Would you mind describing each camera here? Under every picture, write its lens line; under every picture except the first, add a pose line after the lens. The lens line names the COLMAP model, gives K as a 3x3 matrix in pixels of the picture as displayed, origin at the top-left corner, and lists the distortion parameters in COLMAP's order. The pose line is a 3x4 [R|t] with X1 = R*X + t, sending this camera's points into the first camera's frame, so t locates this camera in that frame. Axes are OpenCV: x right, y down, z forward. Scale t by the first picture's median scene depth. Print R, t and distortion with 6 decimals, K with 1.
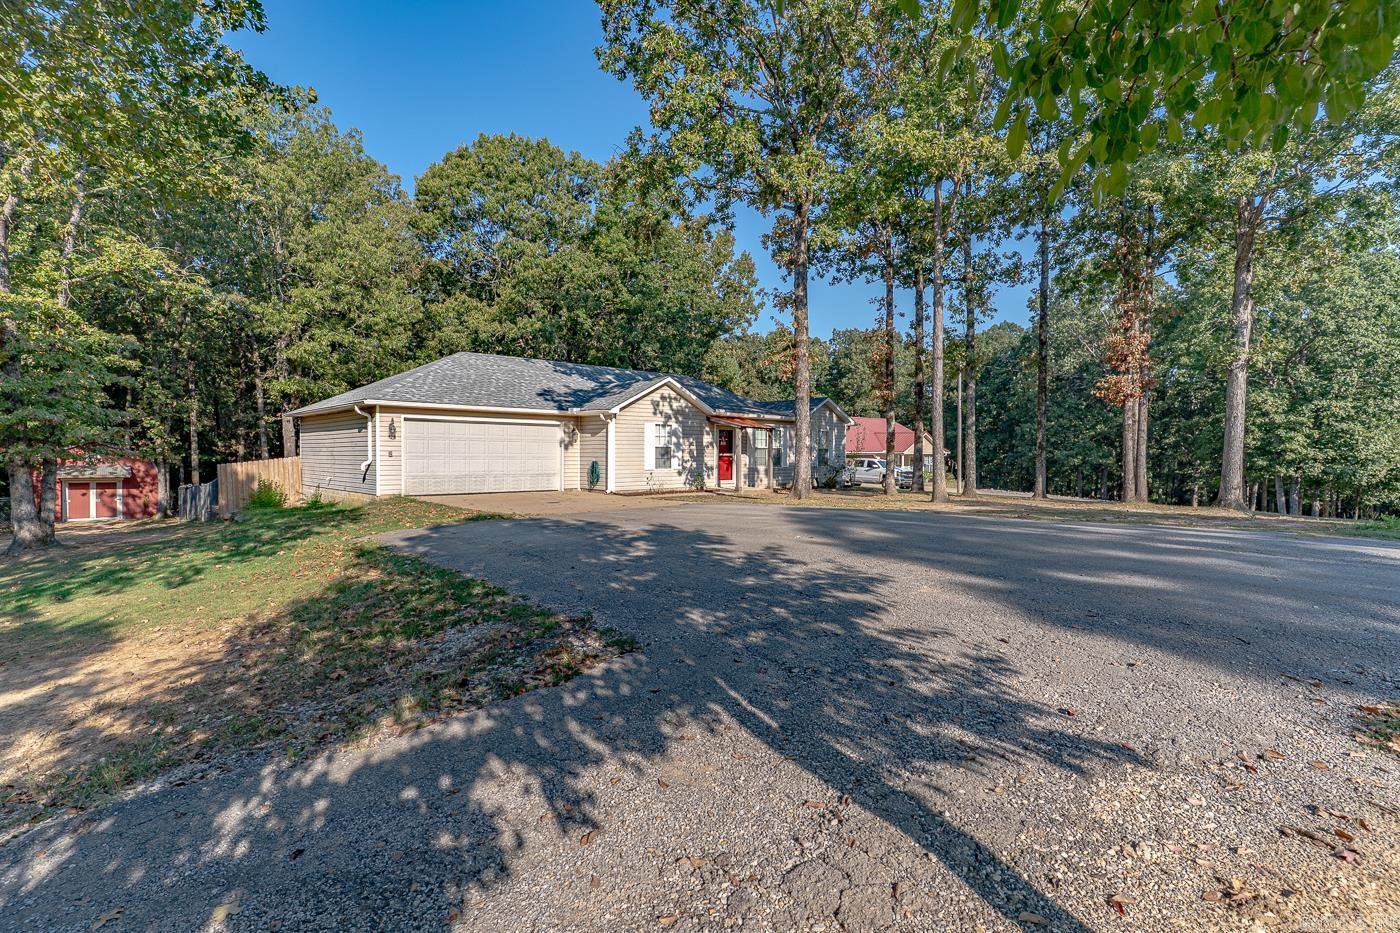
lens RADIAL K [[671.4, 0, 700.0], [0, 671.4, 466.5], [0, 0, 1]] dist [-0.009825, 0.000232]
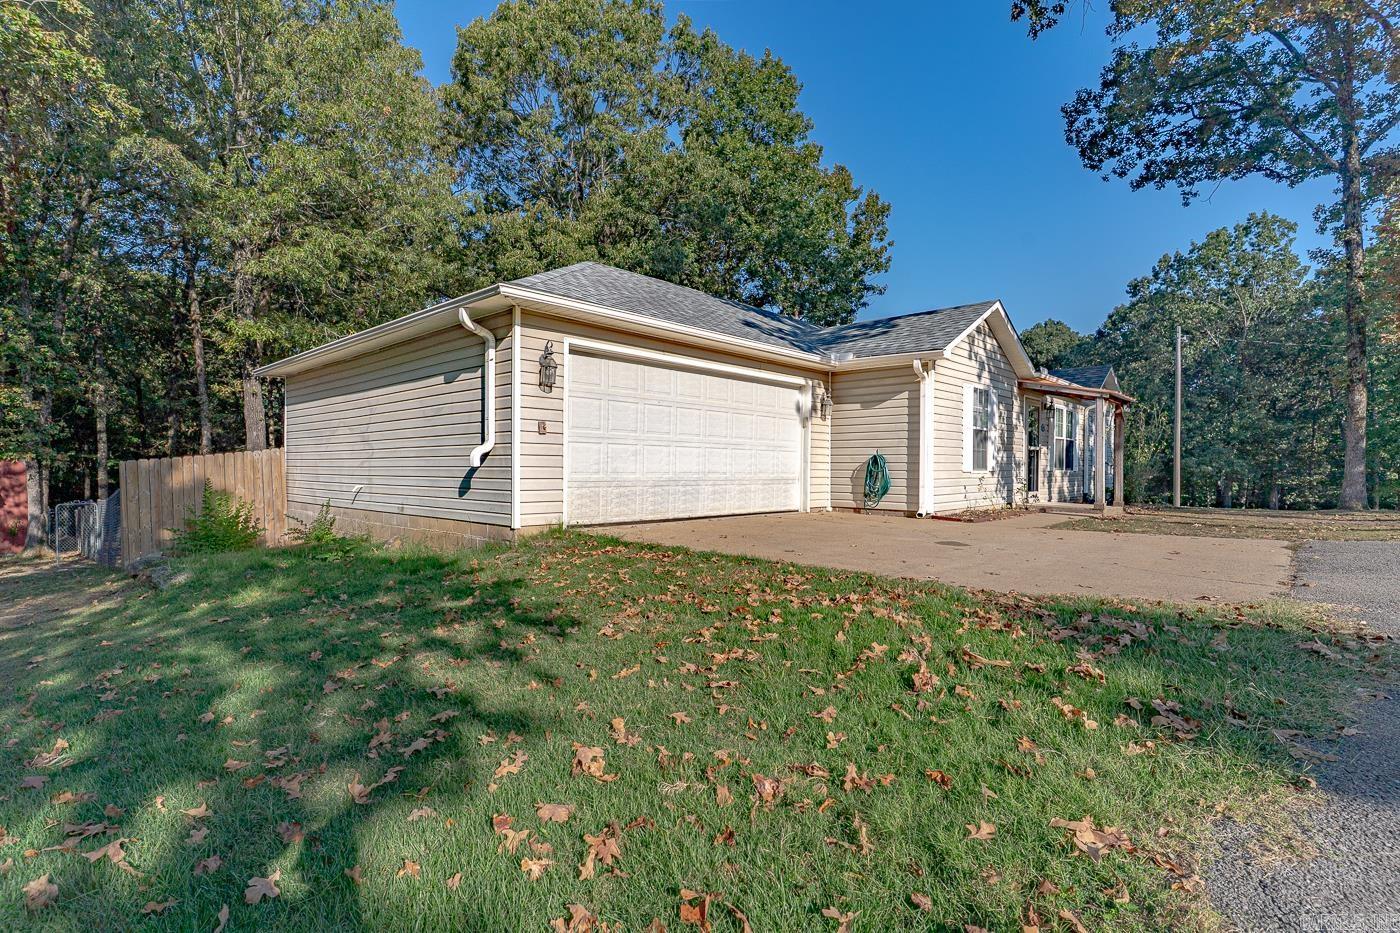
lens RADIAL K [[662.5, 0, 690.2], [0, 662.5, 475.8], [0, 0, 1]] dist [-0.002791, -0.000391]
pose [[0.998098, 0.001584, 0.061627, -0.318061], [-0.001187, 0.999978, -0.006470, 0.010941], [-0.061636, 0.006385, 0.998078, 0.467966]]
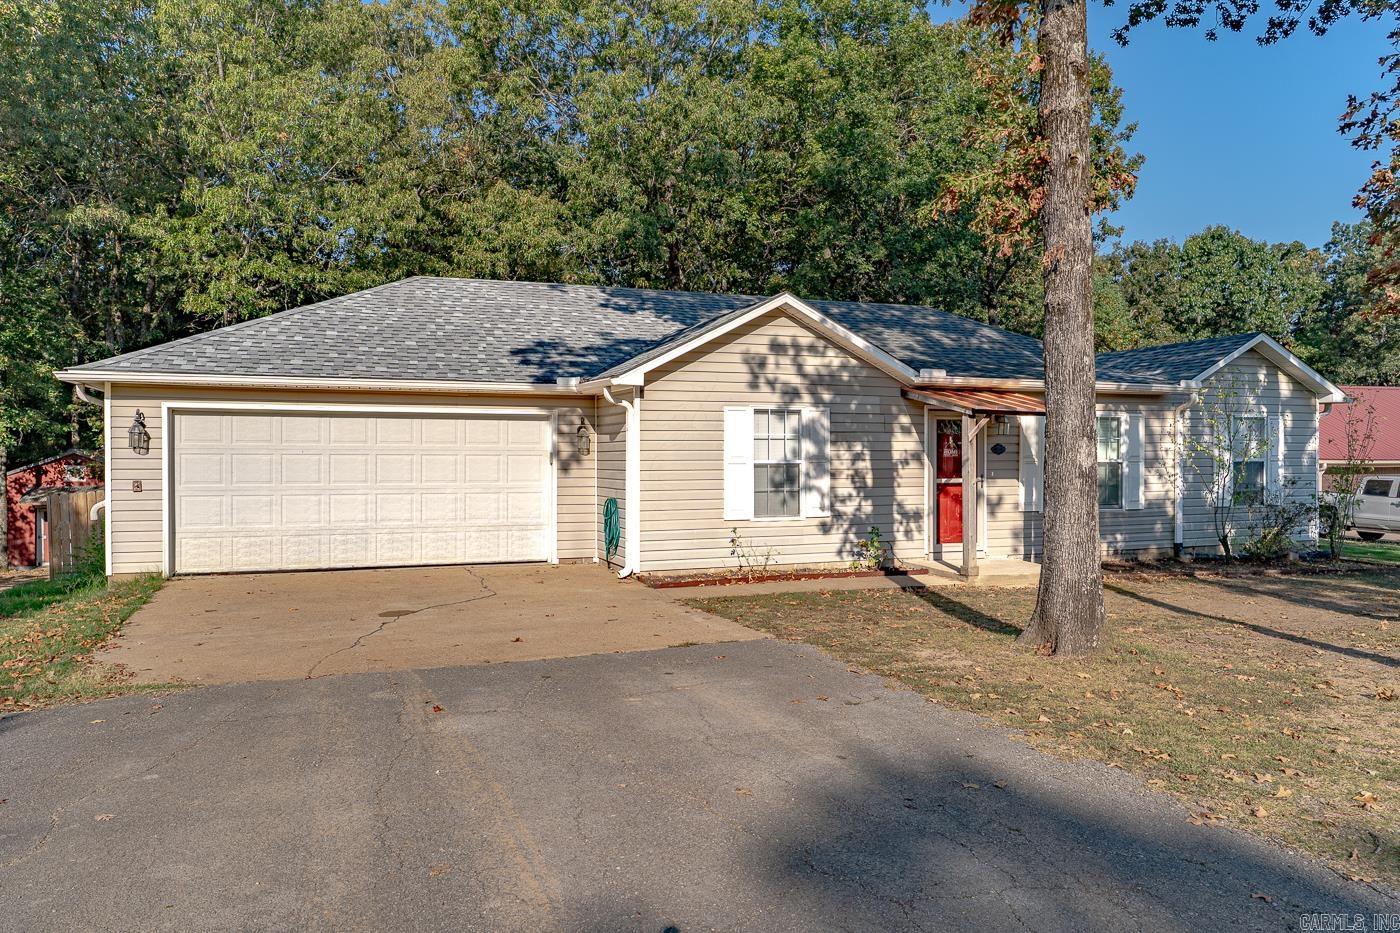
lens RADIAL K [[978.6, 0, 700.0], [0, 978.6, 466.5], [0, 0, 1]] dist [0.004576, 0.000742]
pose [[0.924632, -0.000330, -0.380860, 0.129588], [-0.003479, 0.999951, -0.009314, -0.022072], [0.380845, 0.009937, 0.924586, 0.415438]]
